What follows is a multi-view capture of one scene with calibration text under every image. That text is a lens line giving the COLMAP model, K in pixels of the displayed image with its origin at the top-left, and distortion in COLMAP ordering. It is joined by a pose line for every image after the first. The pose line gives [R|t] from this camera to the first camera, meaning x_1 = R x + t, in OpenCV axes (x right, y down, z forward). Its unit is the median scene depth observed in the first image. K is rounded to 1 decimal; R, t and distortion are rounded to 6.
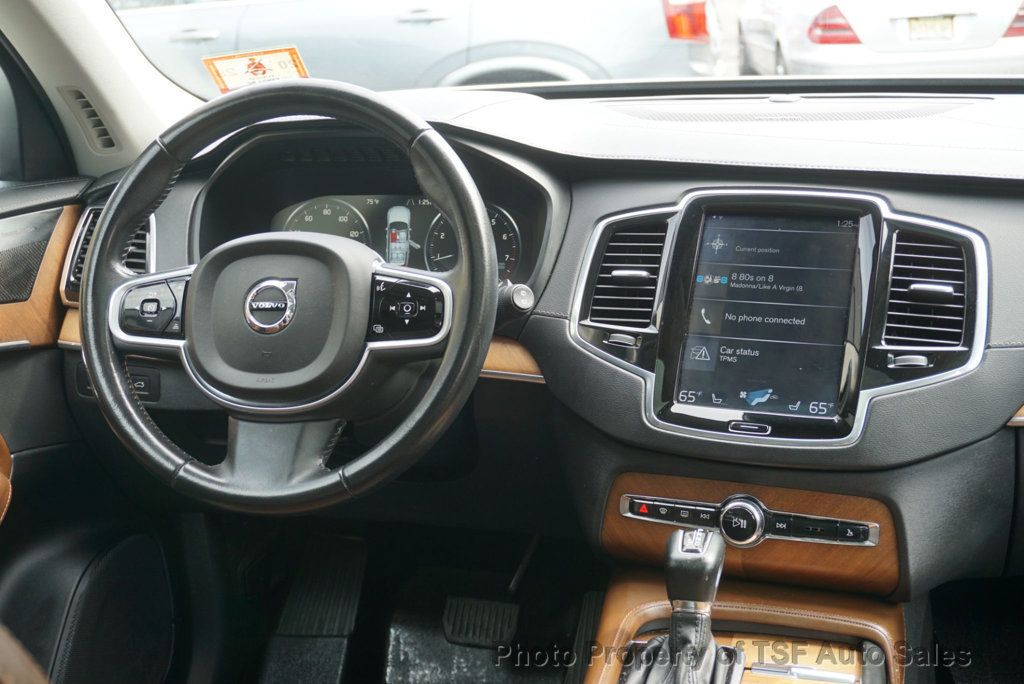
lens RADIAL K [[1330.3, 0, 512.0], [0, 1330.3, 342.0], [0, 0, 1]] dist [0.004245, -0.511819]
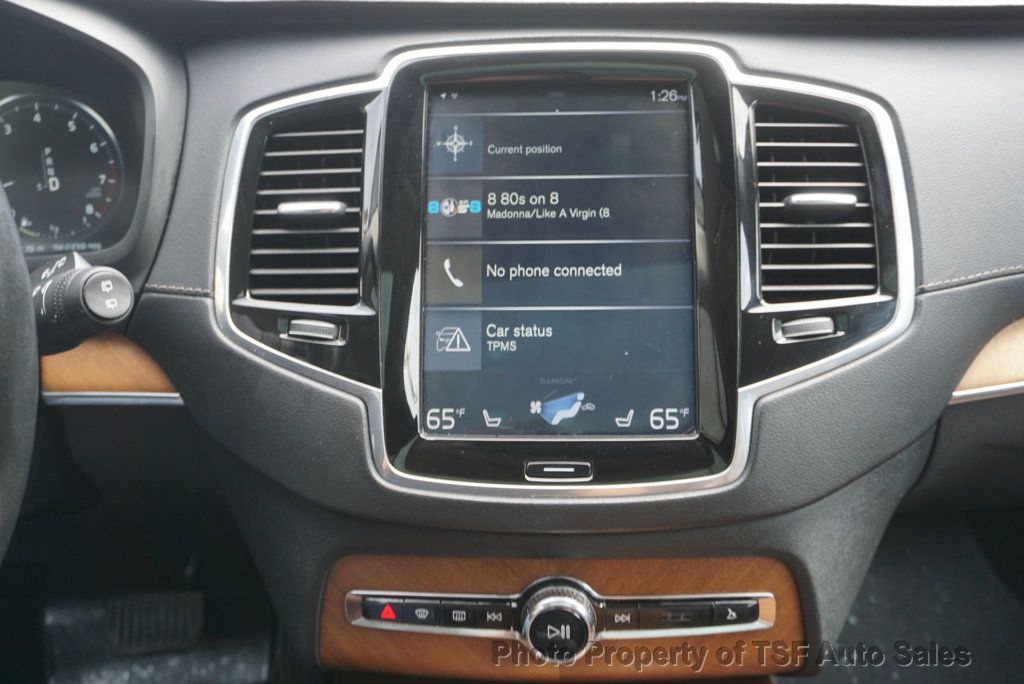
lens RADIAL K [[983.2, 0, 514.5], [0, 983.2, 354.1], [0, 0, 1]] dist [-0.019998, -0.014136]
pose [[0.942697, -0.141505, 0.302156, 0.036264], [0.081384, 0.975777, 0.203064, -0.070929], [-0.323571, -0.166837, 0.931379, 0.590941]]
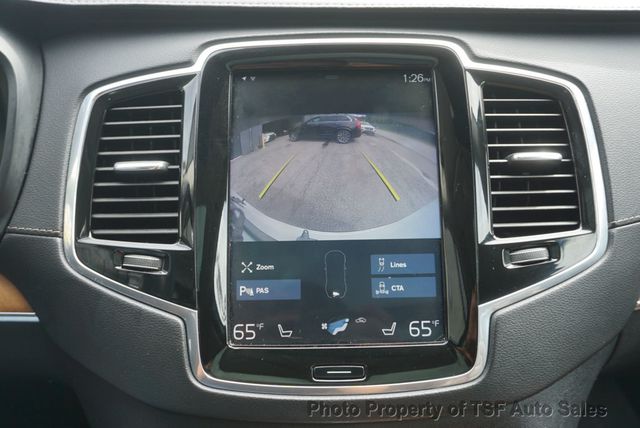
lens RADIAL K [[655.3, 0, 320.0], [0, 655.3, 214.0], [0, 0, 1]] dist [-0.009493, 0.010662]
pose [[0.925131, -0.137208, 0.353988, 0.051047], [0.084403, 0.983405, 0.160593, -0.077152], [-0.370148, -0.118692, 0.921359, 0.655383]]
